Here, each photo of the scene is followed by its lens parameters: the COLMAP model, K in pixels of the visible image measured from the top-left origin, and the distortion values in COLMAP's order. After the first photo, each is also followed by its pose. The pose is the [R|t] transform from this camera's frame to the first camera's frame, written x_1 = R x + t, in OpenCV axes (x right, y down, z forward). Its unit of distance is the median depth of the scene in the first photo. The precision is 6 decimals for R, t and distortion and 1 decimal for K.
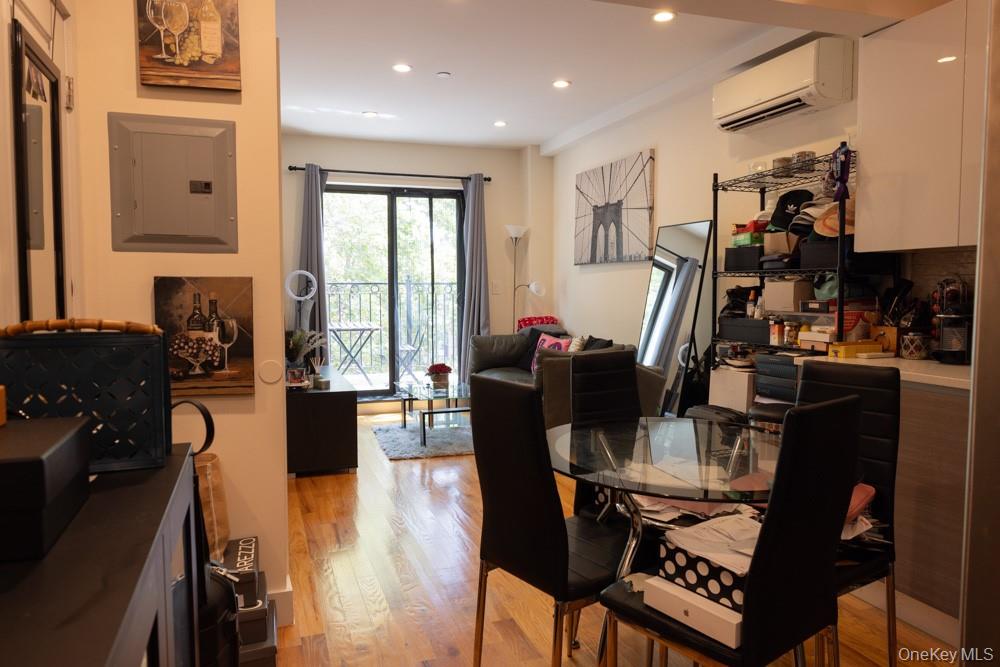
lens RADIAL K [[691.7, 0, 500.0], [0, 691.7, 333.5], [0, 0, 1]] dist [-0.003985, -0.002004]
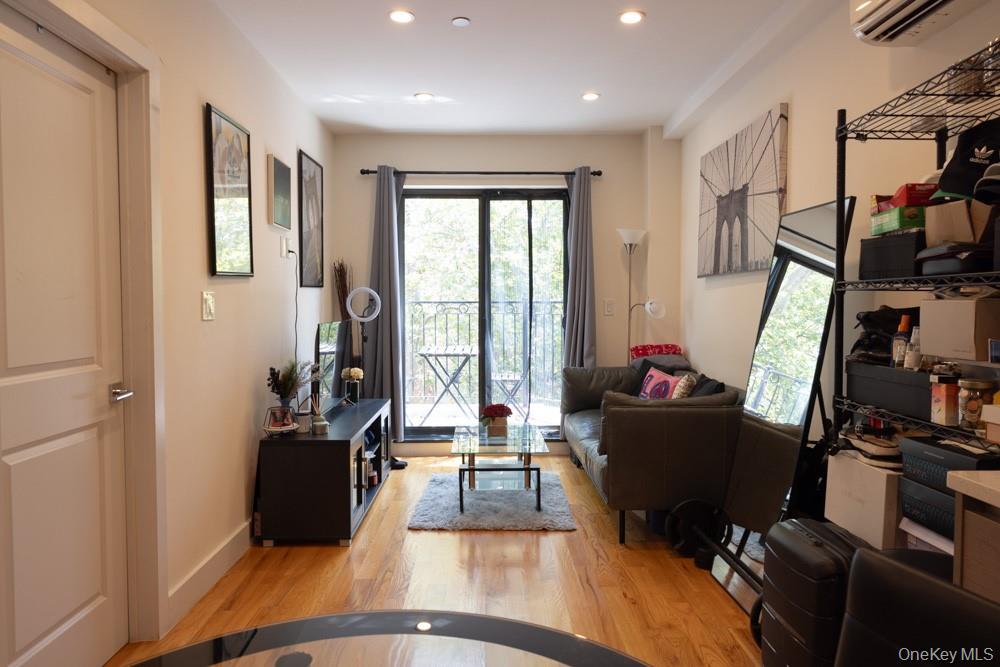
lens RADIAL K [[676.6, 0, 500.0], [0, 676.6, 333.5], [0, 0, 1]] dist [0.000448, 0.000919]
pose [[0.948331, 0.013848, -0.316981, 0.148321], [-0.021884, 0.999523, -0.021806, -0.018776], [0.316527, 0.027616, 0.948181, 0.254852]]
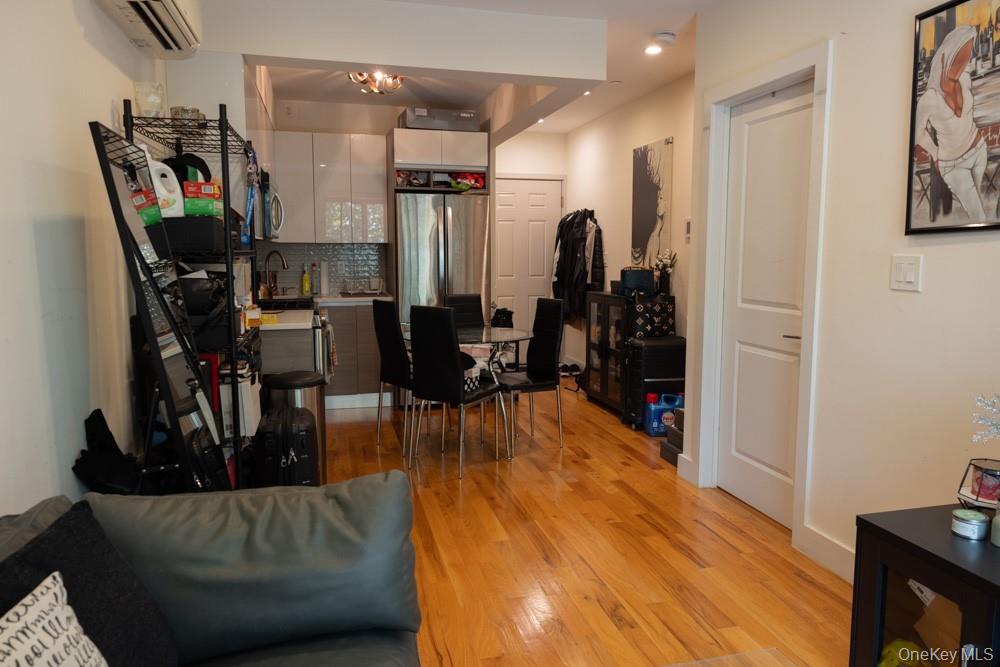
lens RADIAL K [[699.1, 0, 500.0], [0, 699.1, 333.5], [0, 0, 1]] dist [-0.000182, -0.000728]
pose [[-0.994892, -0.011566, 0.100277, -0.018683], [0.007188, 0.982775, 0.184666, -0.089672], [-0.100686, 0.184444, -0.977672, 1.113814]]
